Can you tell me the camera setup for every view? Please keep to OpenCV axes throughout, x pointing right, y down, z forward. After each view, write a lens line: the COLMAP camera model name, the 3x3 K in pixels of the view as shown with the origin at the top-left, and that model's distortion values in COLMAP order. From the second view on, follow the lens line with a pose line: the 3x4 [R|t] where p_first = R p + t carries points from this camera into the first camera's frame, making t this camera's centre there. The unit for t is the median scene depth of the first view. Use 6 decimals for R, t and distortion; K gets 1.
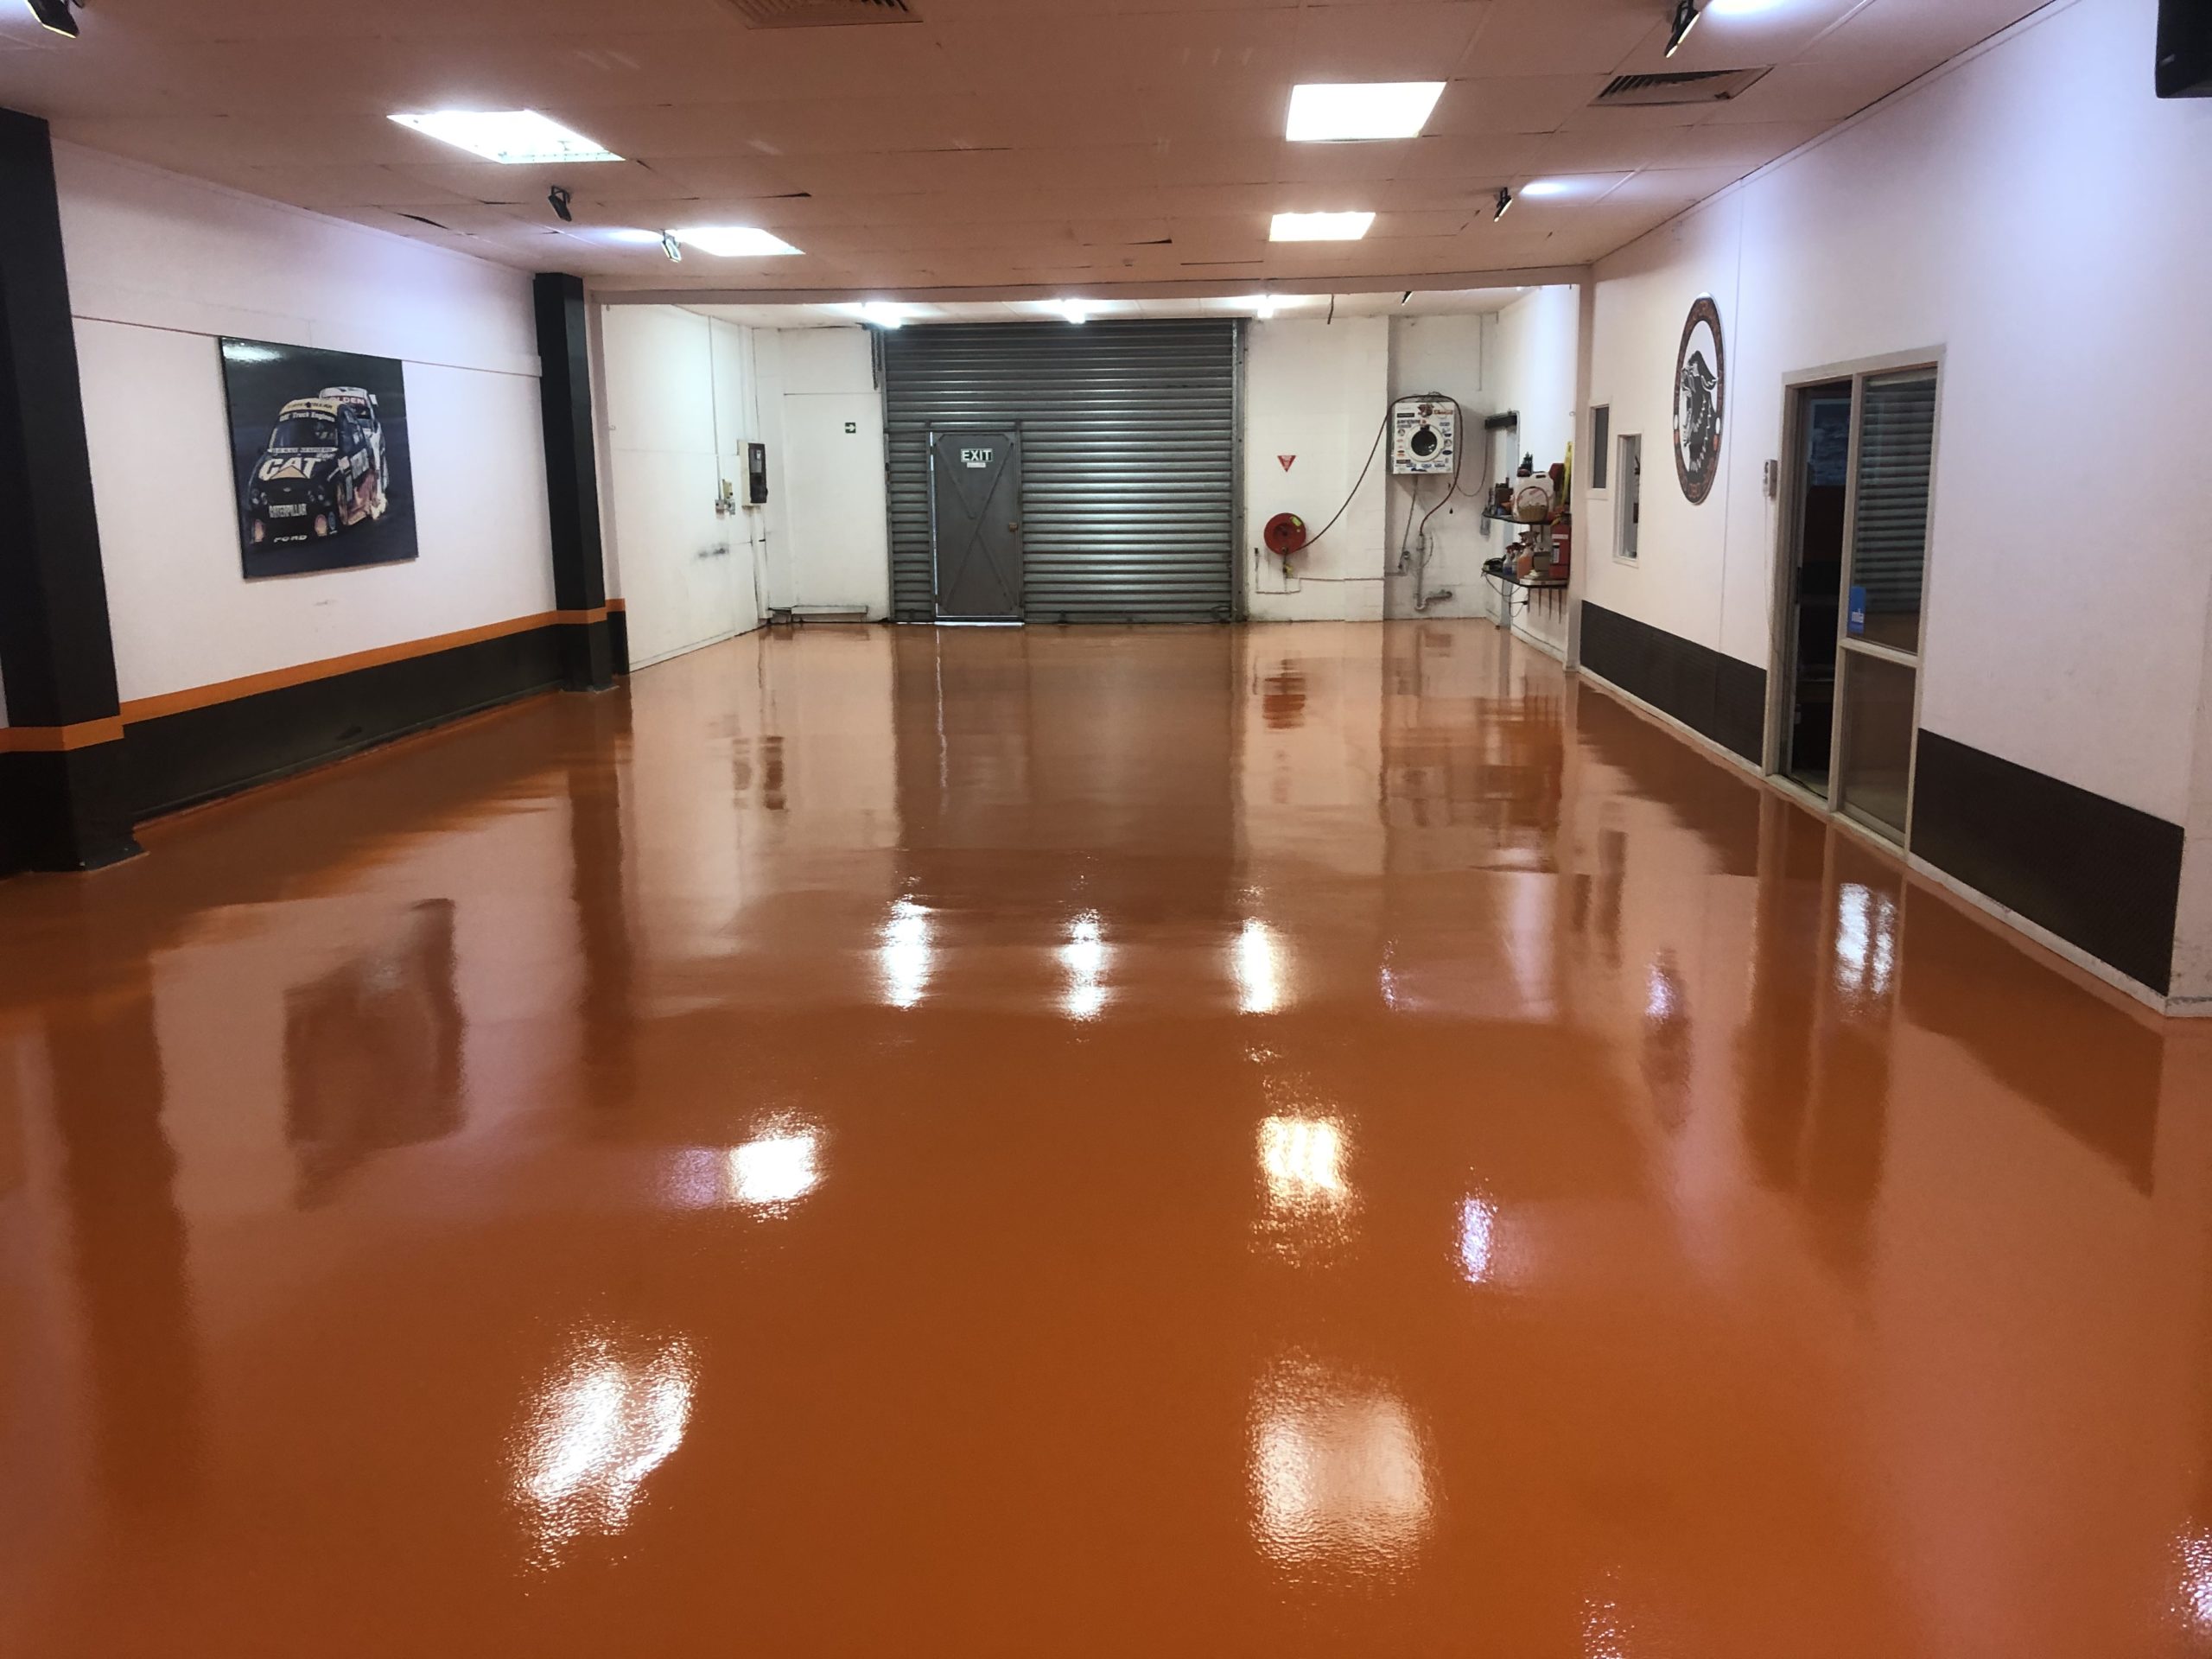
lens RADIAL K [[1871.7, 0, 1106.0], [0, 1871.7, 829.5], [0, 0, 1]] dist [0.028925, -0.002544]
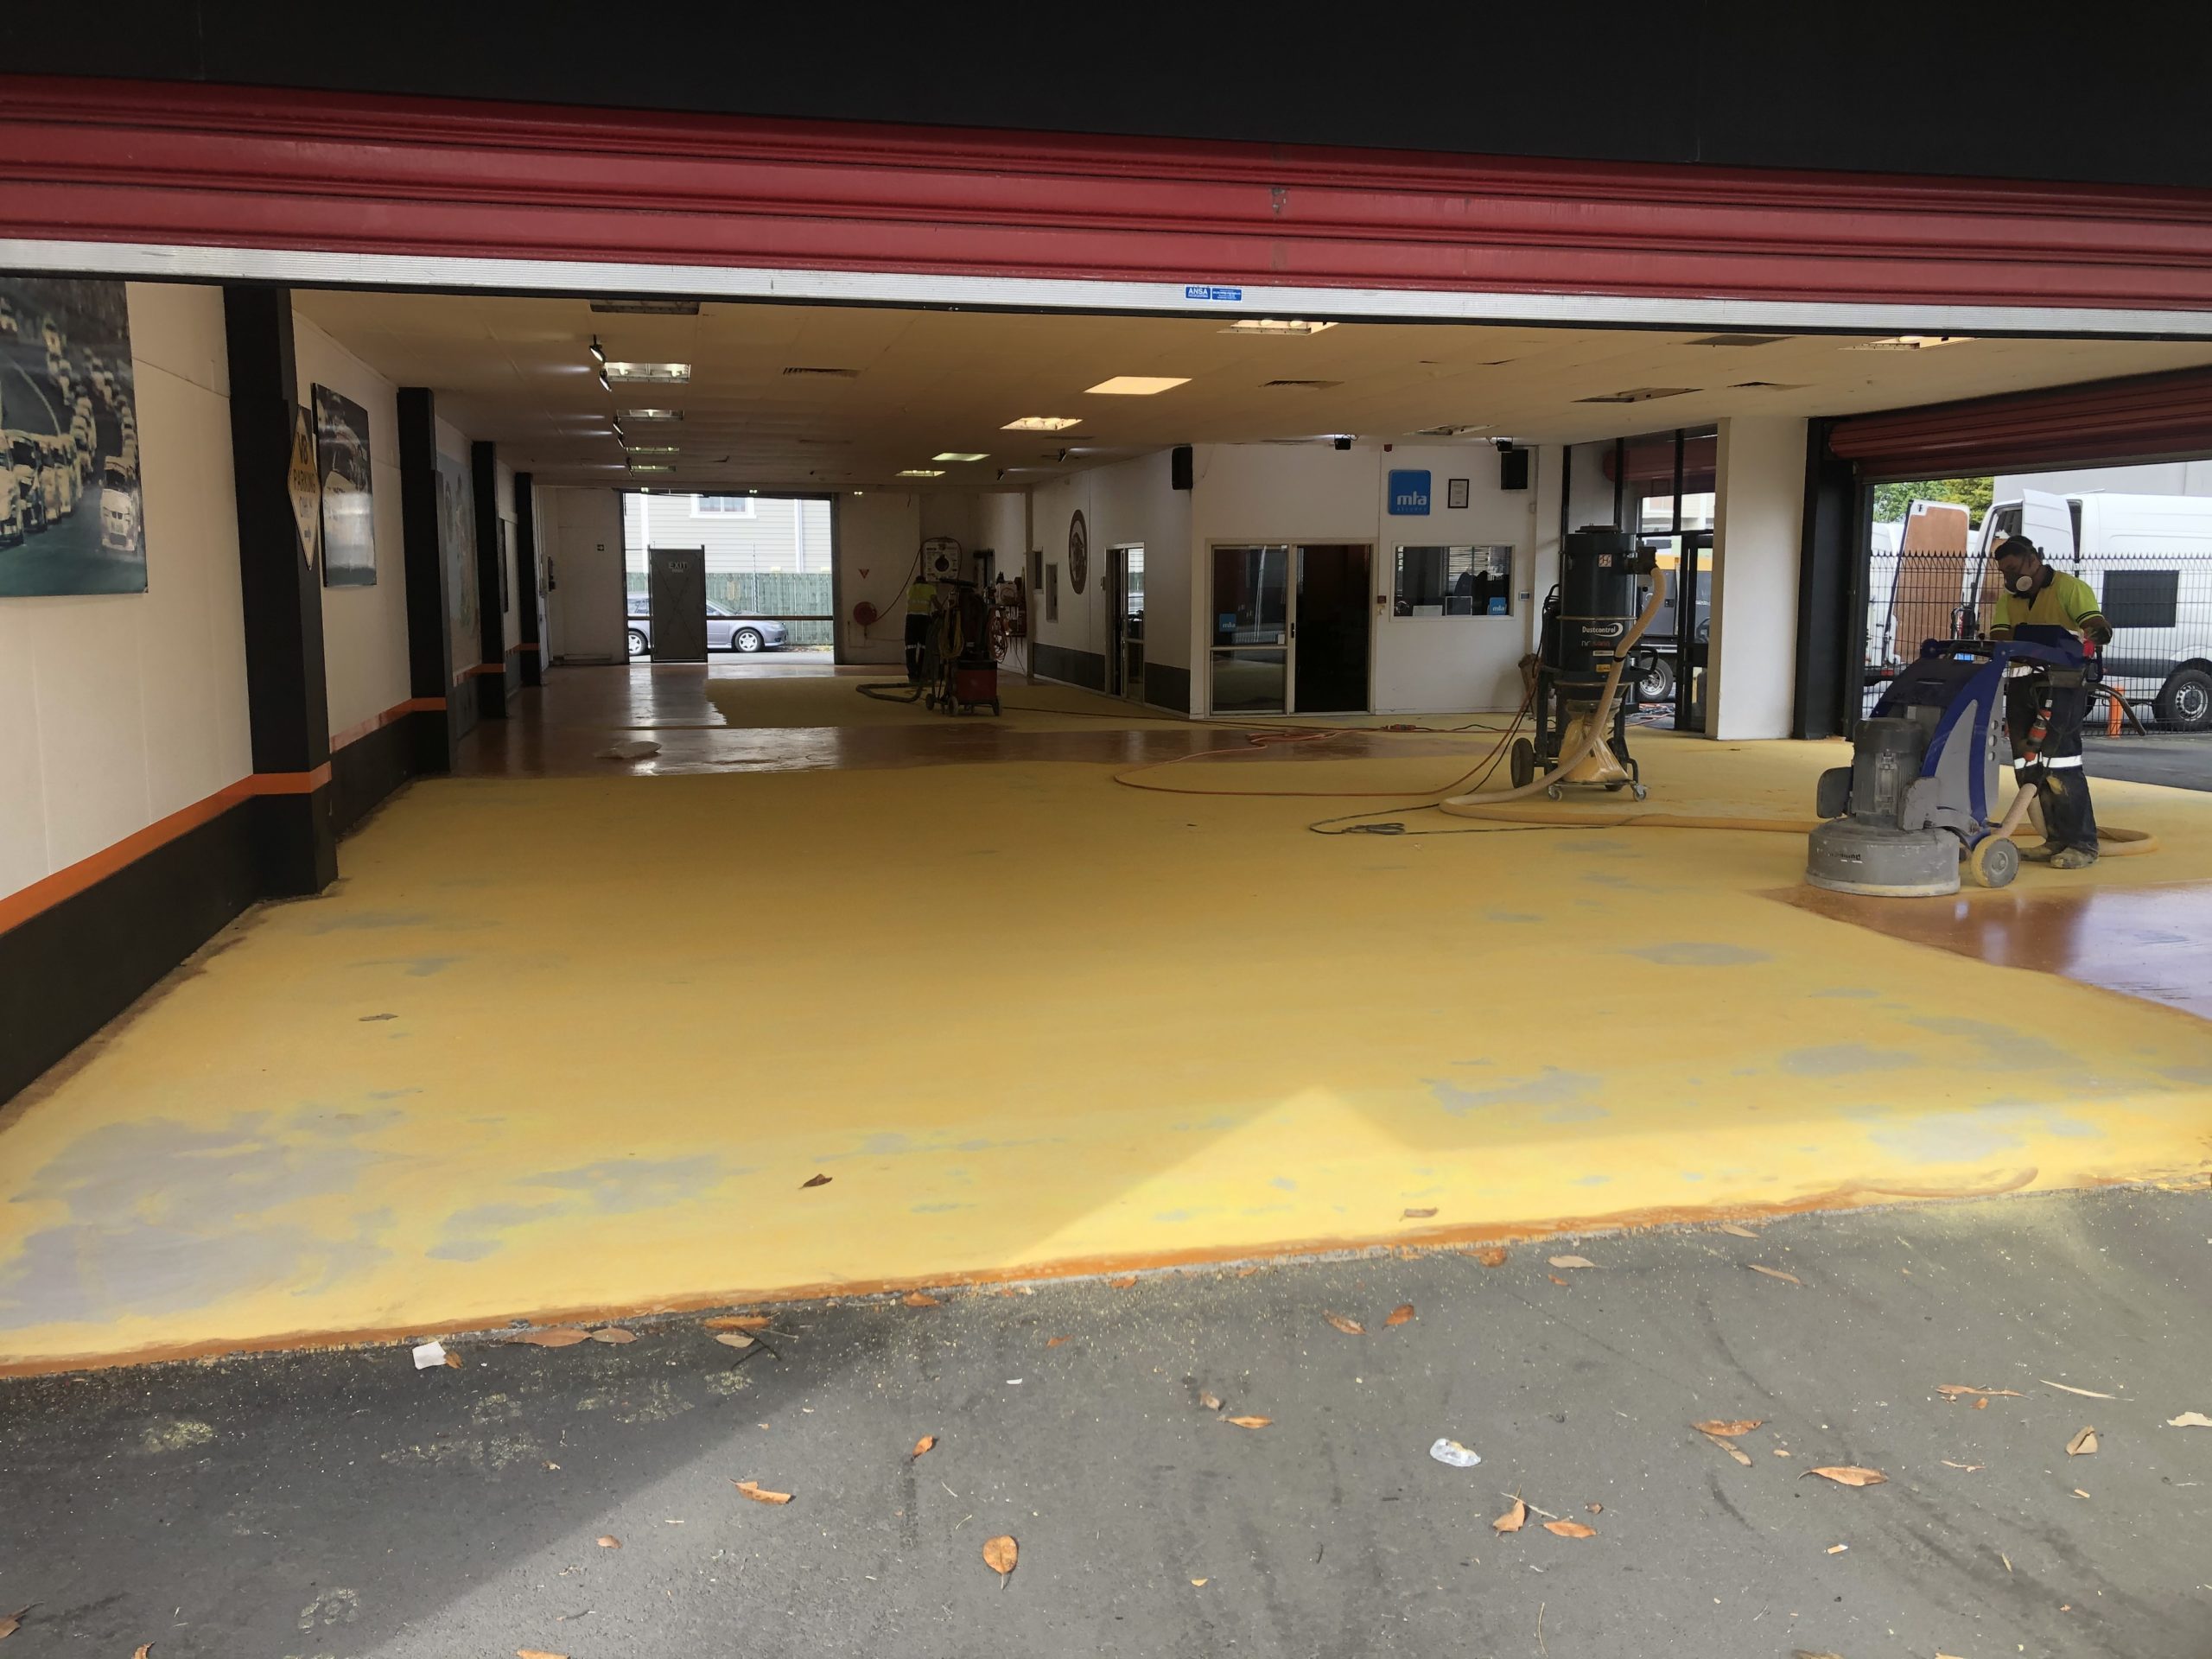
lens RADIAL K [[1871.7, 0, 1106.0], [0, 1871.7, 829.5], [0, 0, 1]] dist [0.028925, -0.002544]
pose [[0.957642, -0.024810, 0.286891, -0.198711], [0.041217, 0.997833, -0.051291, 0.143549], [-0.284997, 0.060943, 0.956589, -0.735394]]
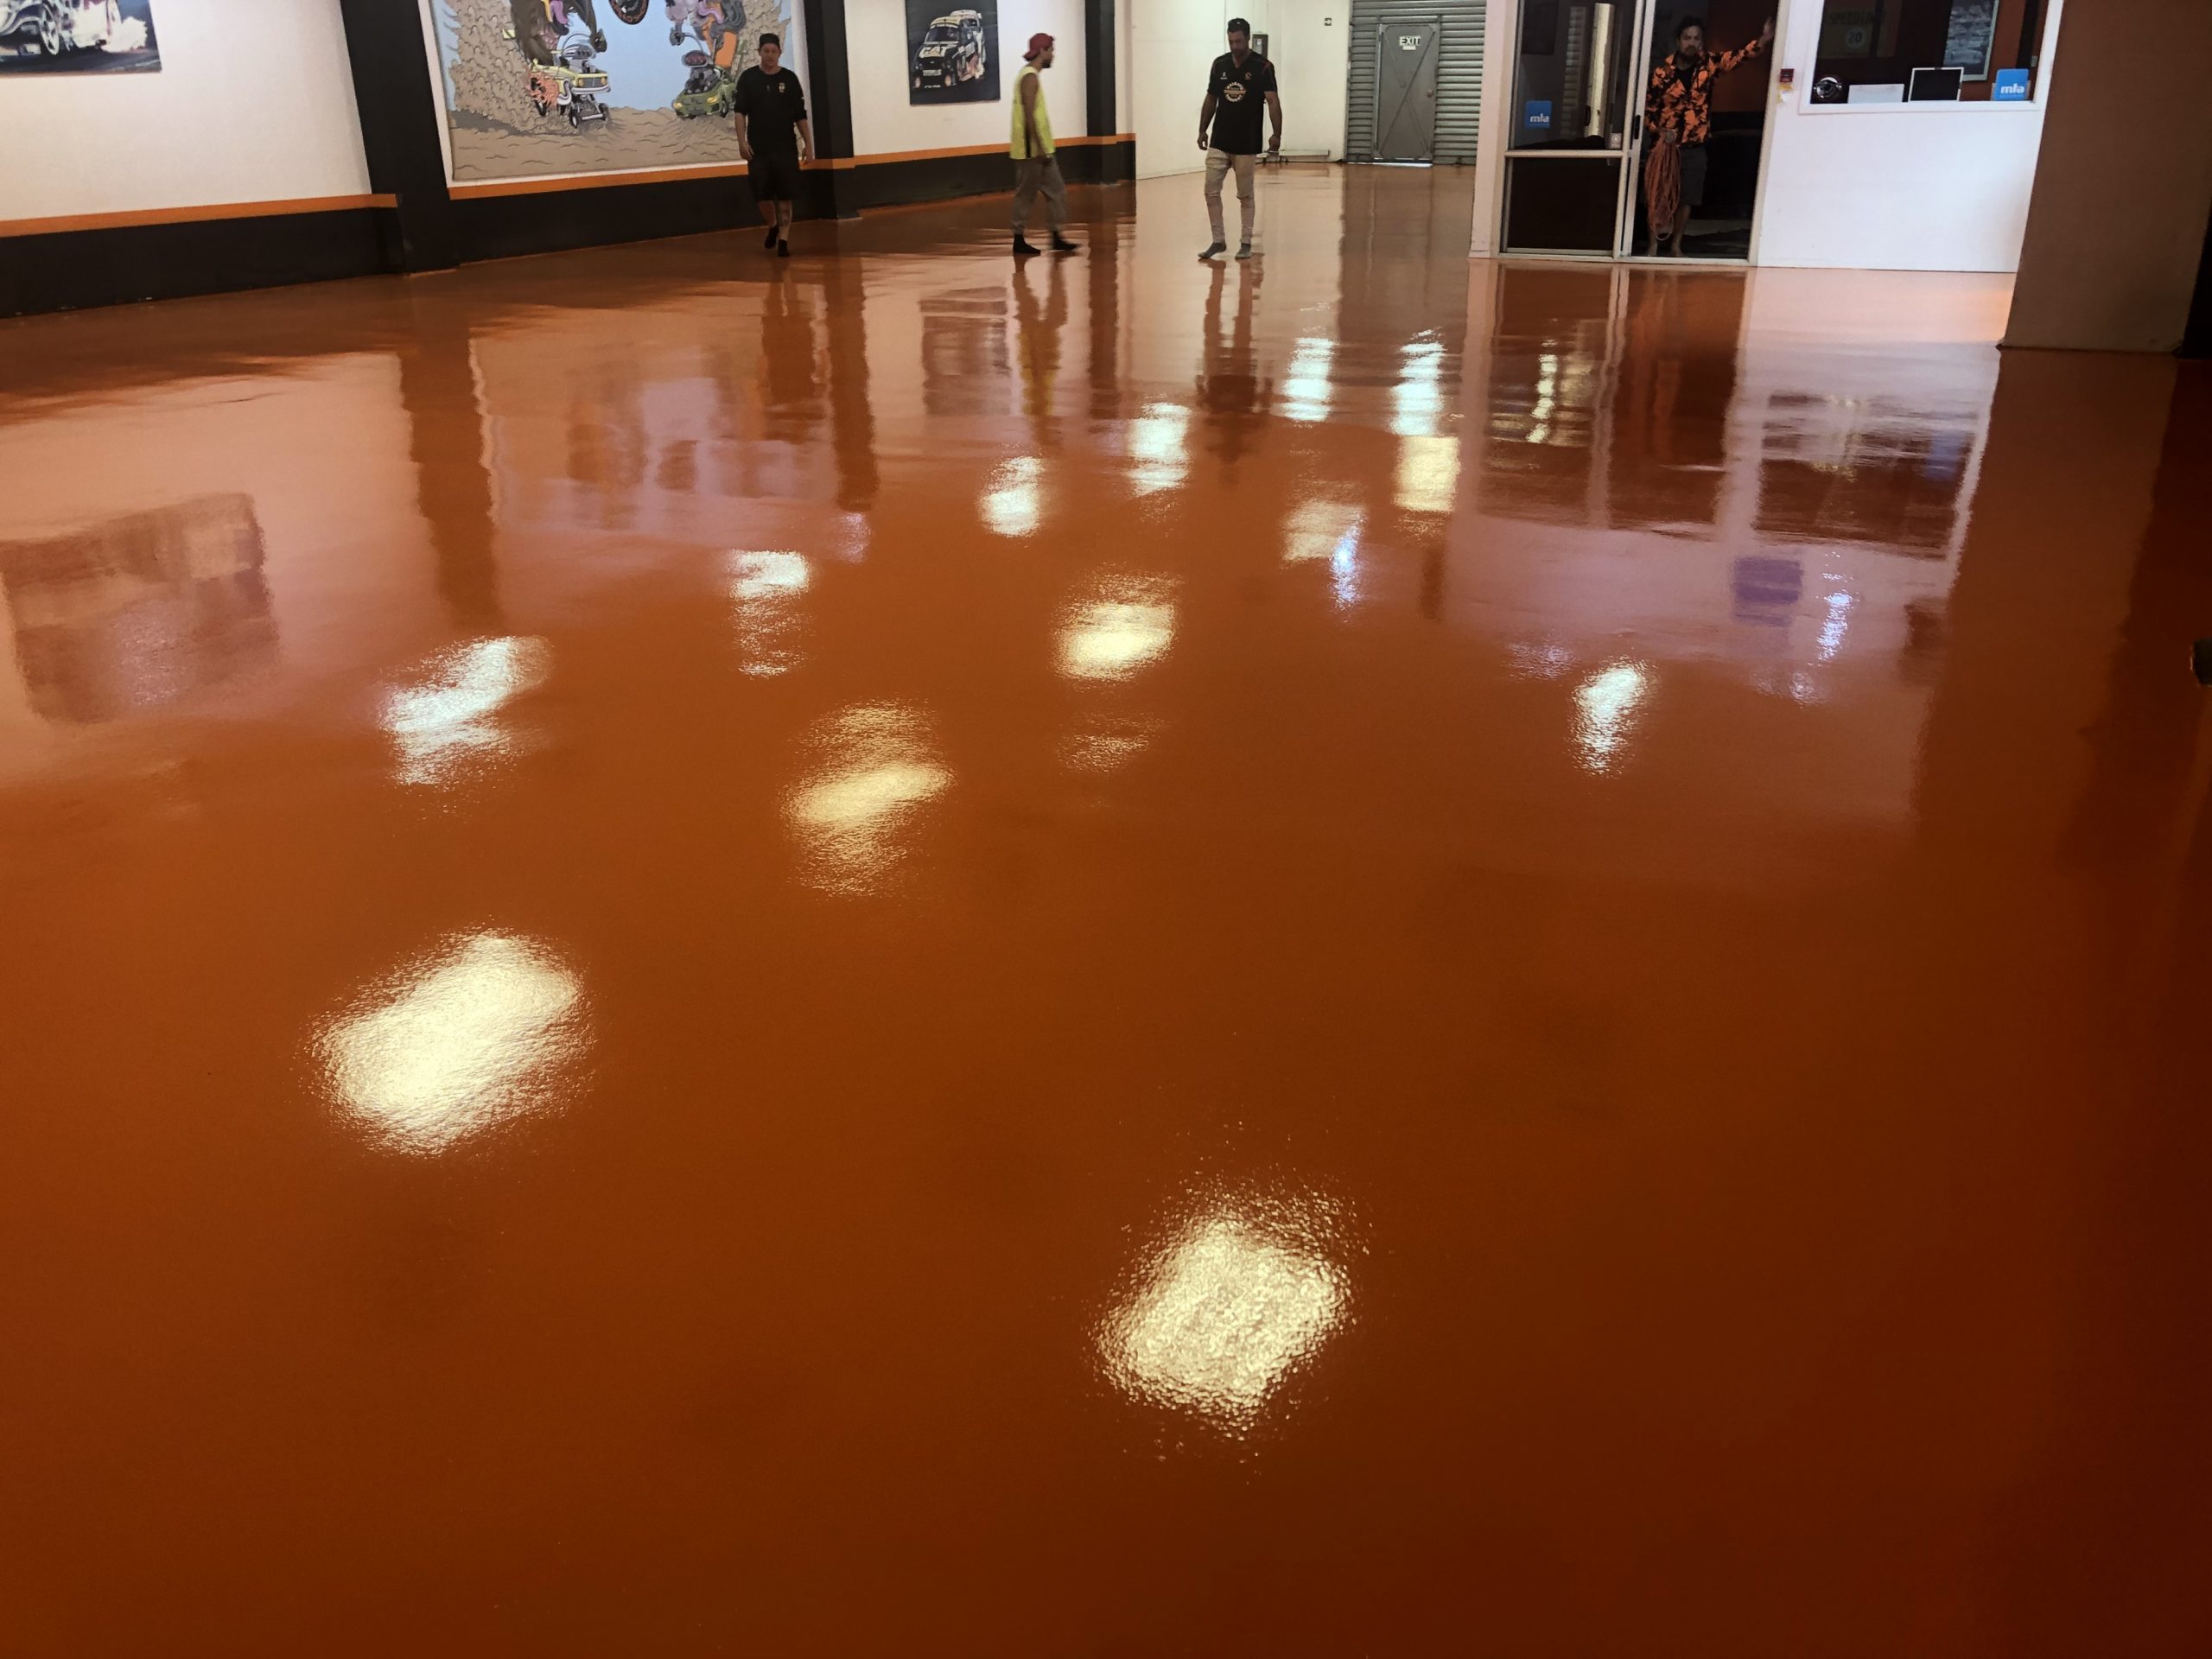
lens RADIAL K [[1871.7, 0, 1106.0], [0, 1871.7, 829.5], [0, 0, 1]] dist [0.028925, -0.002544]
pose [[0.922402, 0.142323, -0.359053, 0.346719], [-0.068402, 0.975132, 0.210805, 0.111804], [0.380126, -0.169887, 0.909199, -0.553742]]
